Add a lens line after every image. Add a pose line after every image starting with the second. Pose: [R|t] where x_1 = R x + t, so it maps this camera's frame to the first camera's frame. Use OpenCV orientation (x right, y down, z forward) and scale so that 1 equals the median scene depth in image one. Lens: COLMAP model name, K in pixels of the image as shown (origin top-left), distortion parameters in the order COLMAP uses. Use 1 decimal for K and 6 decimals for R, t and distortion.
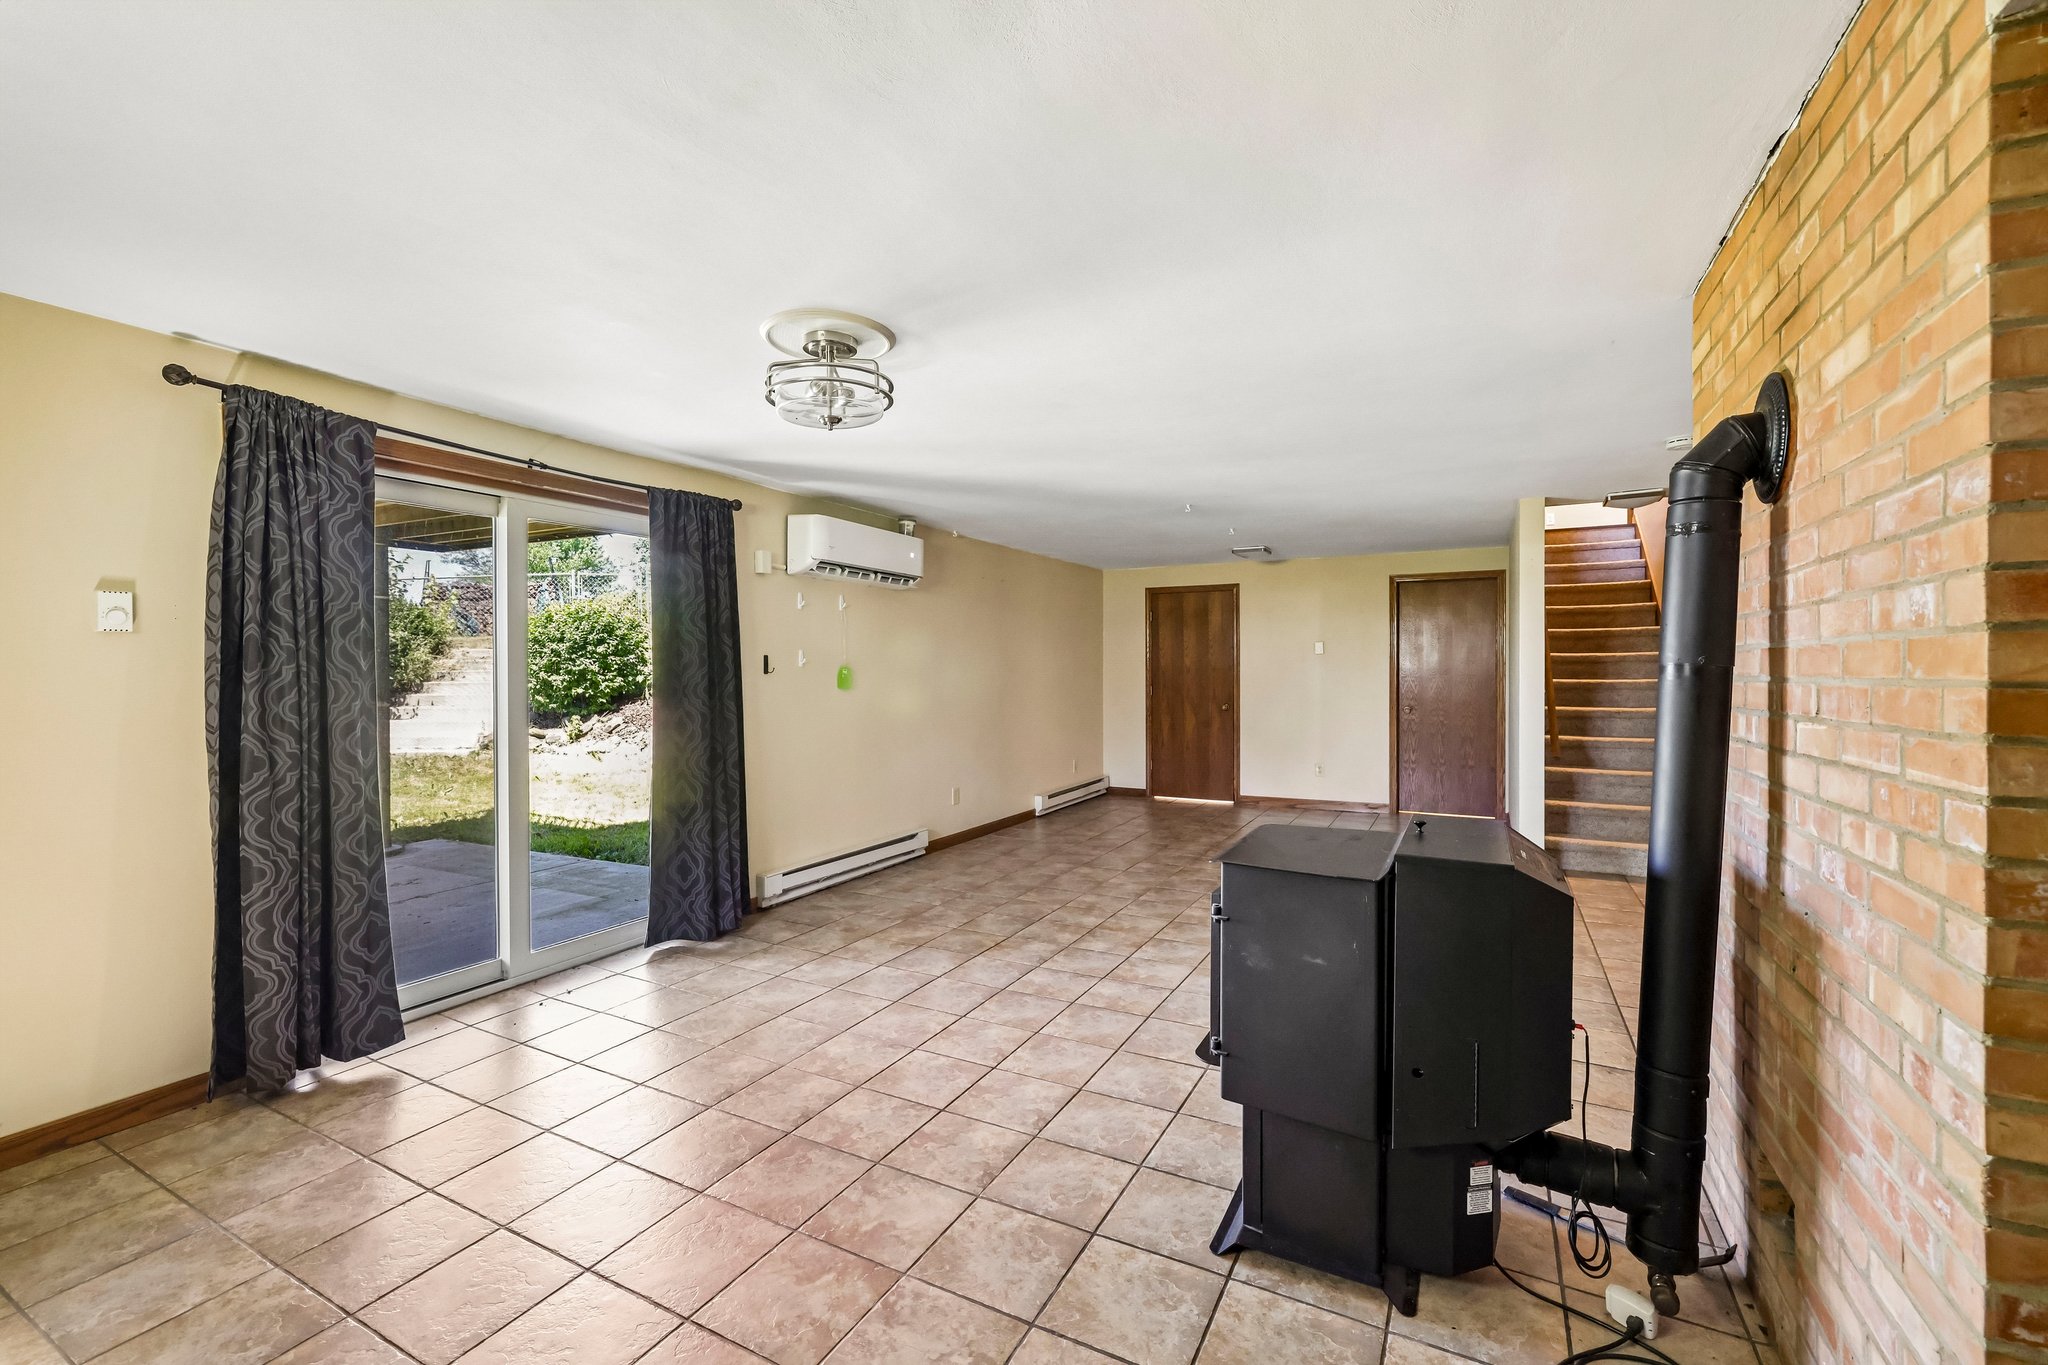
lens RADIAL K [[865.0, 0, 1017.8], [0, 865.0, 678.1], [0, 0, 1]] dist [-0.001386, 0.000041]
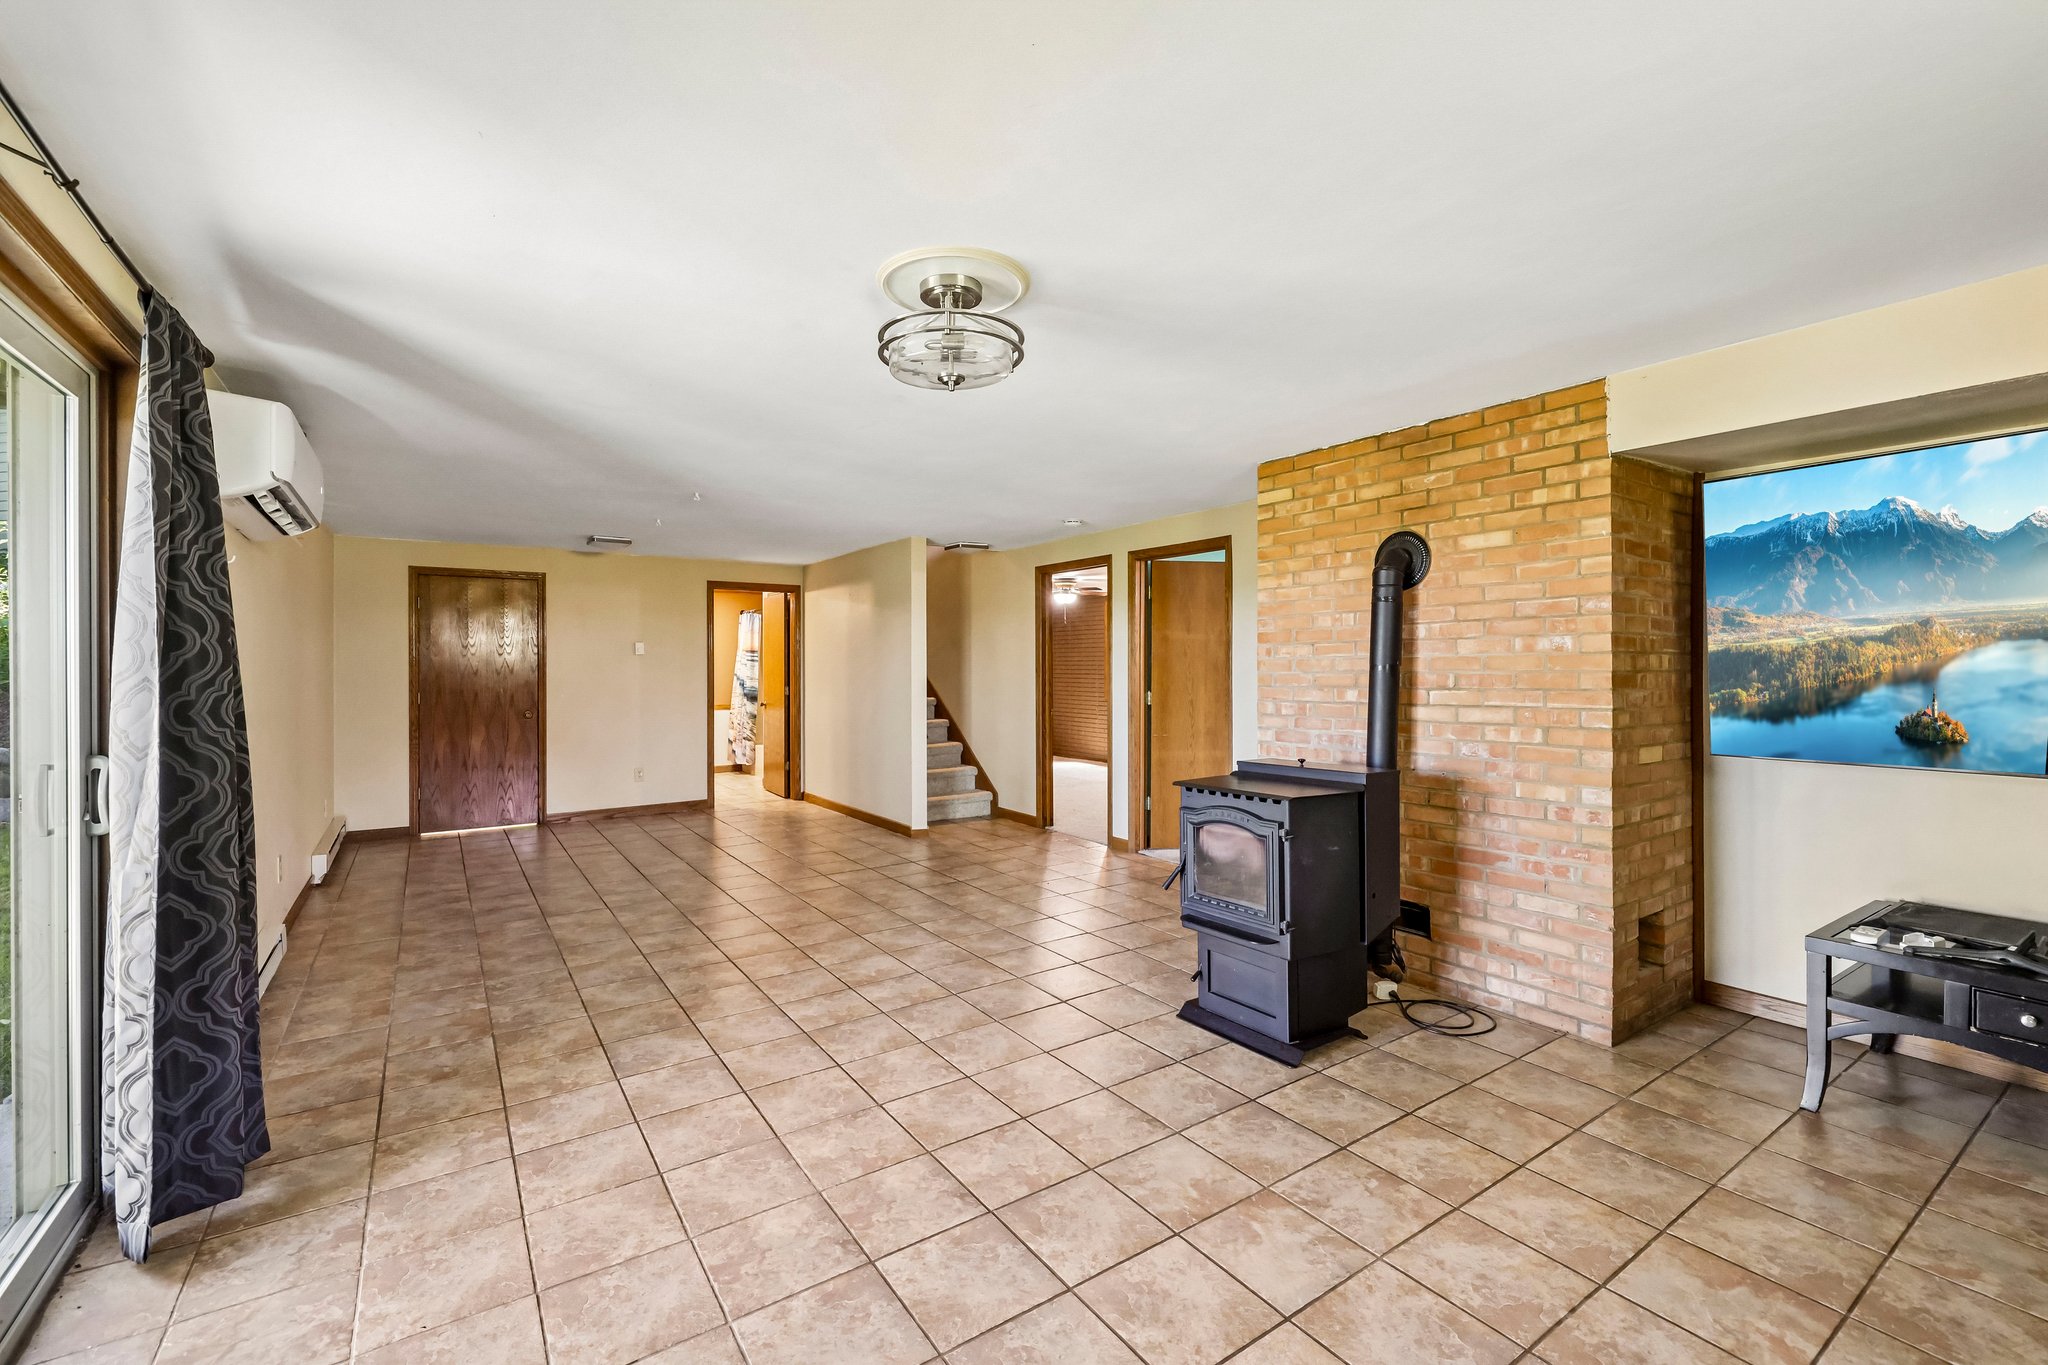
lens RADIAL K [[865.8, 0, 1014.1], [0, 865.8, 669.2], [0, 0, 1]] dist [0.000619, 0.000573]
pose [[0.464689, -0.000481, 0.885474, -0.652998], [0.011812, 0.999914, -0.005655, -0.002036], [-0.885395, 0.013087, 0.464654, 0.372193]]
